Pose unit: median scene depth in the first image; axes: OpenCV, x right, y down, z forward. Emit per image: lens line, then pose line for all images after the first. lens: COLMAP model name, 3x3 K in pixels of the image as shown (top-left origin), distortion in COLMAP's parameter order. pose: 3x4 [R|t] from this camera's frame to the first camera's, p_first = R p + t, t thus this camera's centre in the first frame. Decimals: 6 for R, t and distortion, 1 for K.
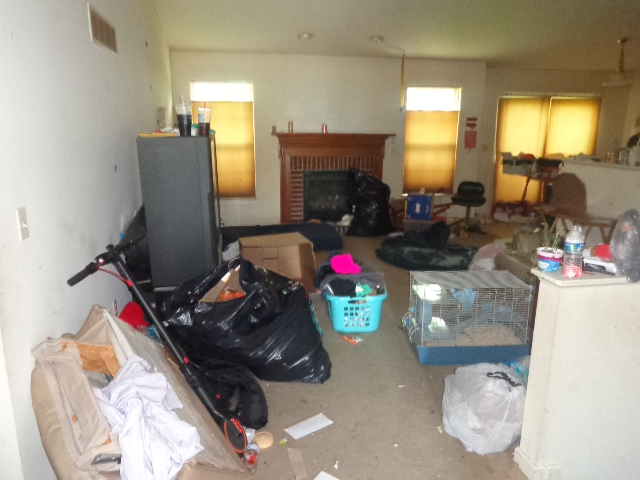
lens RADIAL K [[477.9, 0, 320.7], [0, 477.9, 253.5], [0, 0, 1]] dist [0.001854, -0.000112]
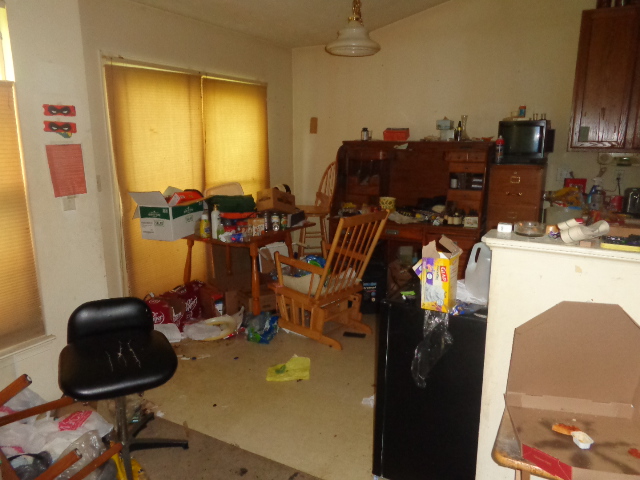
lens RADIAL K [[482.1, 0, 320.0], [0, 482.1, 240.0], [0, 0, 1]] dist [-0.007299, -0.005613]
pose [[0.632908, -0.168766, 0.755610, 0.165340], [0.204303, 0.977766, 0.047258, -0.174395], [-0.746785, 0.124464, 0.653315, 0.669912]]
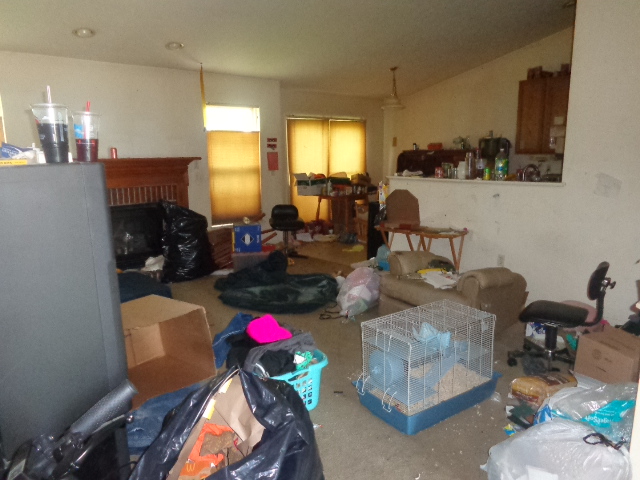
lens RADIAL K [[482.1, 0, 320.0], [0, 482.1, 240.0], [0, 0, 1]] dist [-0.007299, -0.005613]
pose [[0.844215, -0.115293, 0.523459, -0.130793], [0.155201, 0.987337, -0.032839, -0.039218], [-0.513044, 0.108964, 0.851418, 0.160263]]
